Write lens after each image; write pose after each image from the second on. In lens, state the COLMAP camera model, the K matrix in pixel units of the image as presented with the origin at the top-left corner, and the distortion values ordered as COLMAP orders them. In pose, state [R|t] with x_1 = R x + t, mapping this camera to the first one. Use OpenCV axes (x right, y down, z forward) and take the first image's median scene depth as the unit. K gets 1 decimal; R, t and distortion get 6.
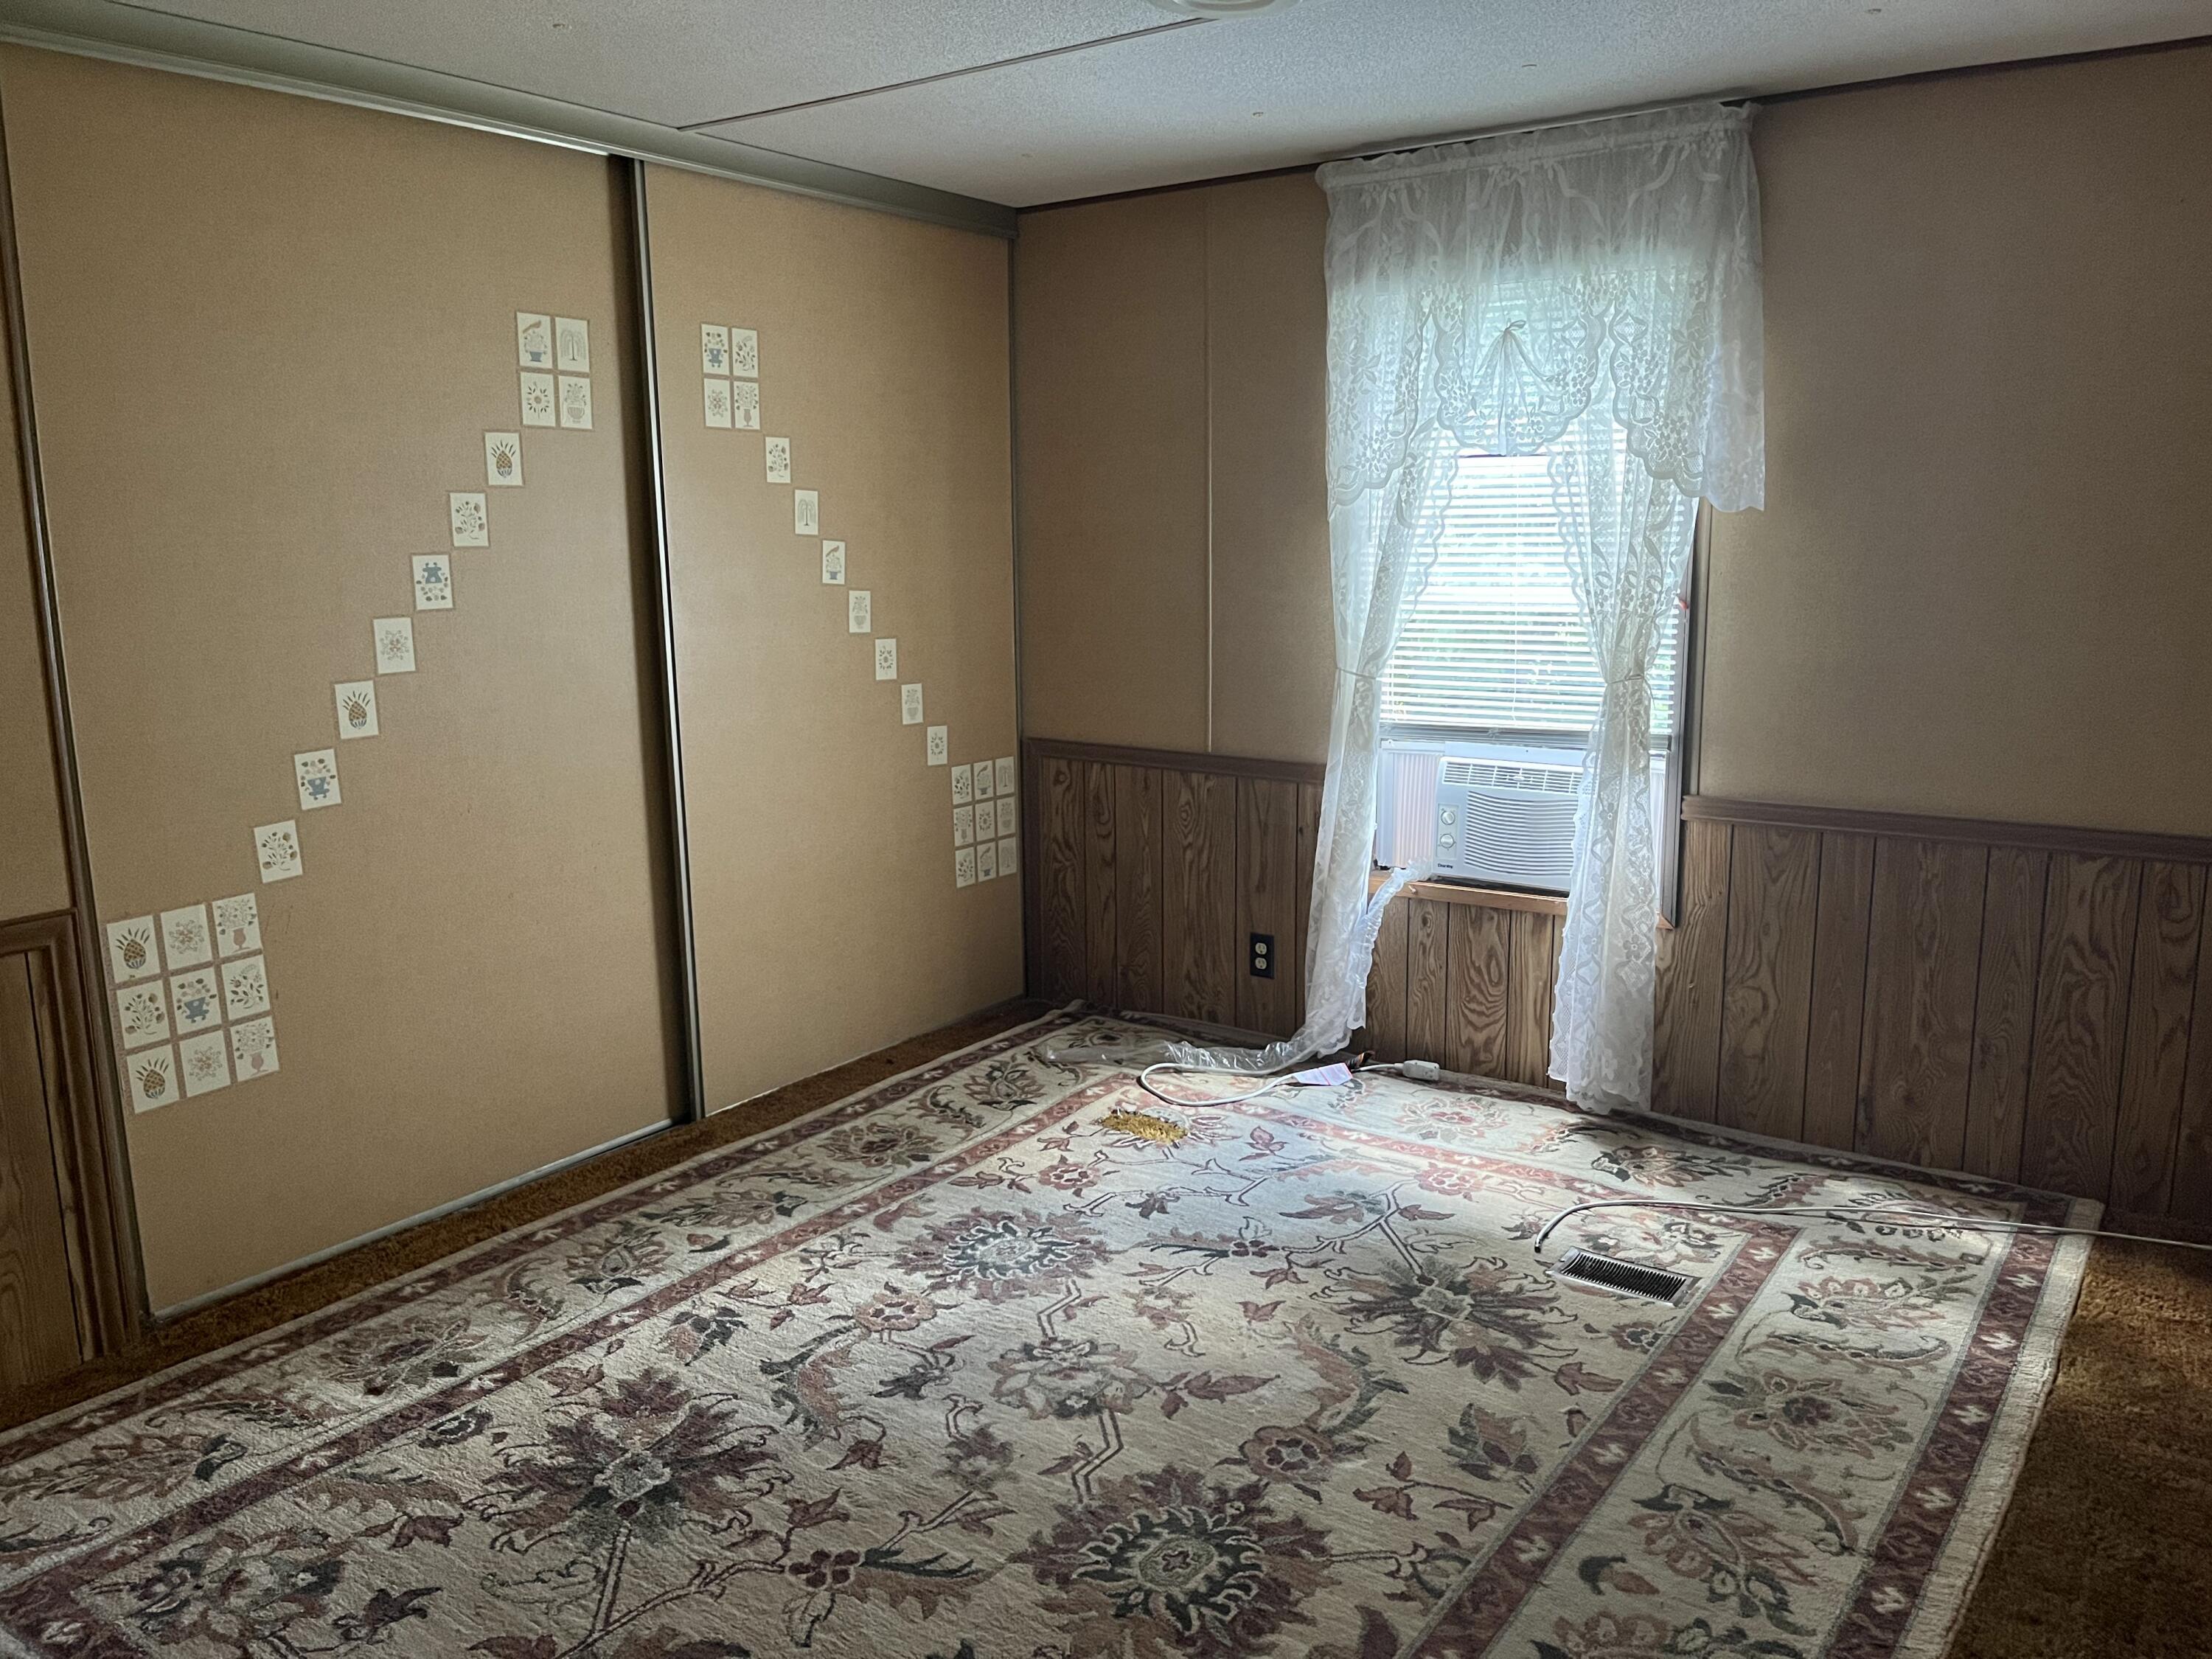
lens RADIAL K [[1677.0, 0, 1118.2], [0, 1677.0, 830.6], [0, 0, 1]] dist [0.085444, -0.127943]
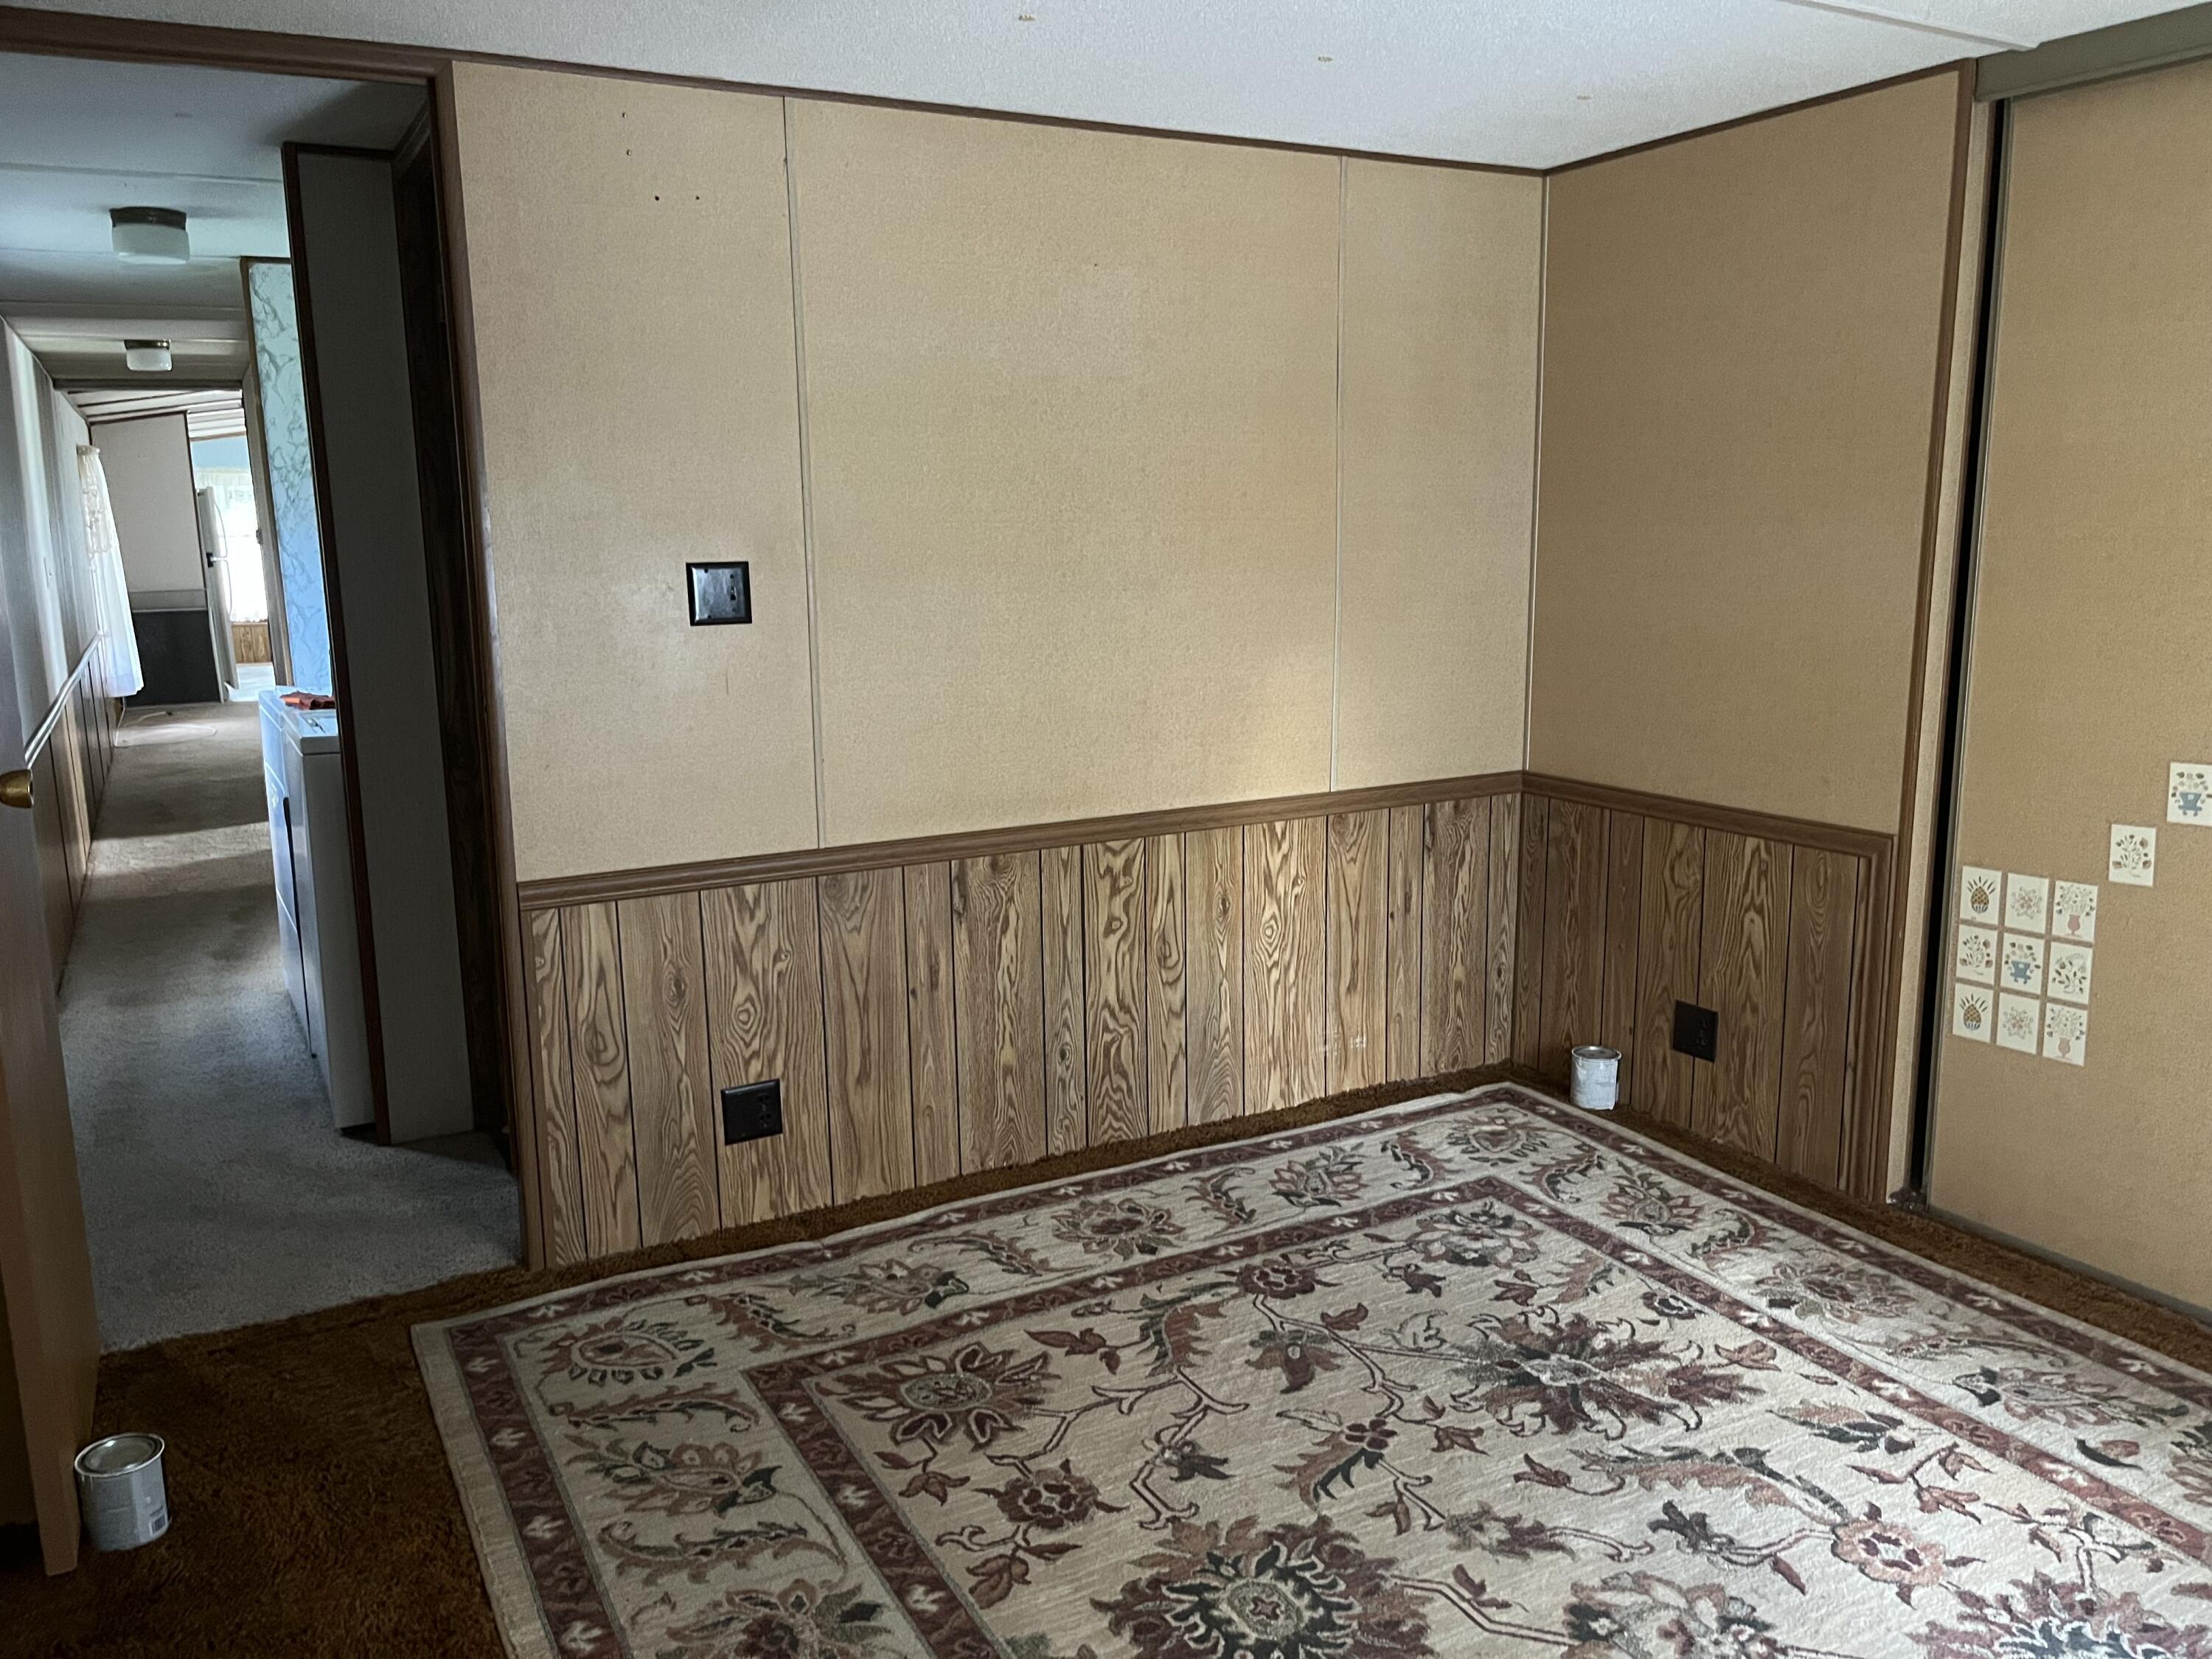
lens RADIAL K [[1677.0, 0, 1118.2], [0, 1677.0, 830.6], [0, 0, 1]] dist [0.085444, -0.127943]
pose [[-0.438147, 0.177650, -0.881174, 0.665079], [-0.146322, 0.953107, 0.264908, -0.188380], [0.886914, 0.245004, -0.391607, 0.935909]]
